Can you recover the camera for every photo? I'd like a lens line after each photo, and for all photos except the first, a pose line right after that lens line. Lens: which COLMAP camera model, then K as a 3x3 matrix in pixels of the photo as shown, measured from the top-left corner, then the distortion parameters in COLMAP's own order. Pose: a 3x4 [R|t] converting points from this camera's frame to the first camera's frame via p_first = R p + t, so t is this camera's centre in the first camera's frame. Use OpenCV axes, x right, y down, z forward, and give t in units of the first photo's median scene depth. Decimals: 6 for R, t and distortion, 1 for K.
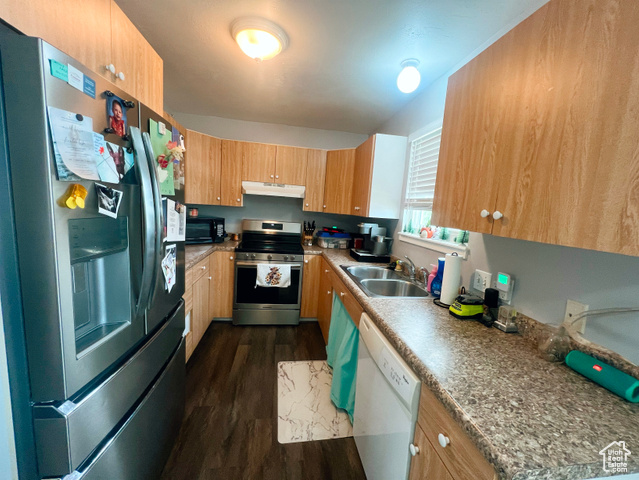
lens RADIAL K [[258.0, 0, 319.5], [0, 258.0, 240.0], [0, 0, 1]] dist [0.000938, 0.000174]
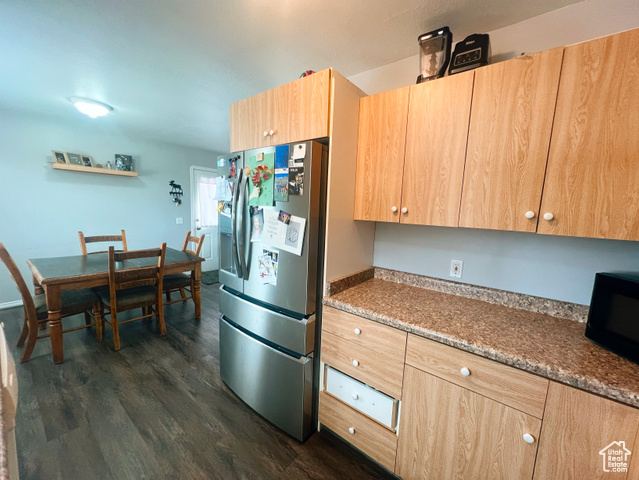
lens RADIAL K [[255.9, 0, 319.5], [0, 255.9, 240.0], [0, 0, 1]] dist [-0.000120, 0.000010]
pose [[-0.716449, -0.008019, -0.697593, 0.087590], [-0.178779, 0.968654, 0.172477, -0.283712], [0.674343, 0.248286, -0.695425, 2.119762]]
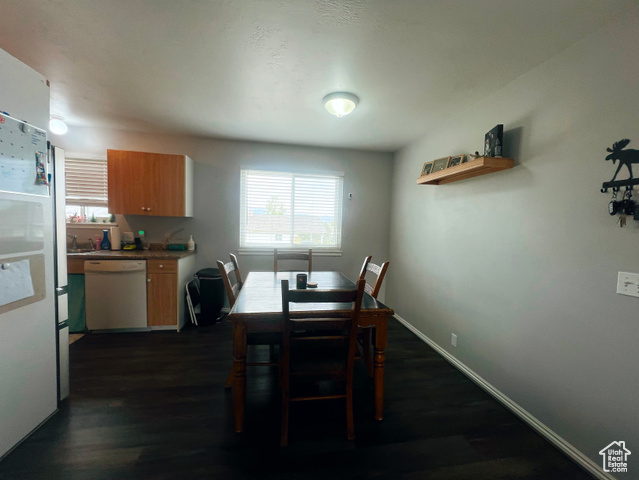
lens RADIAL K [[258.0, 0, 319.5], [0, 258.0, 240.0], [0, 0, 1]] dist [0.000938, 0.000174]
pose [[-0.020453, -0.128626, 0.991482, -2.088034], [0.094420, 0.987009, 0.129994, 0.055602], [-0.995322, 0.096274, -0.008042, -0.859592]]
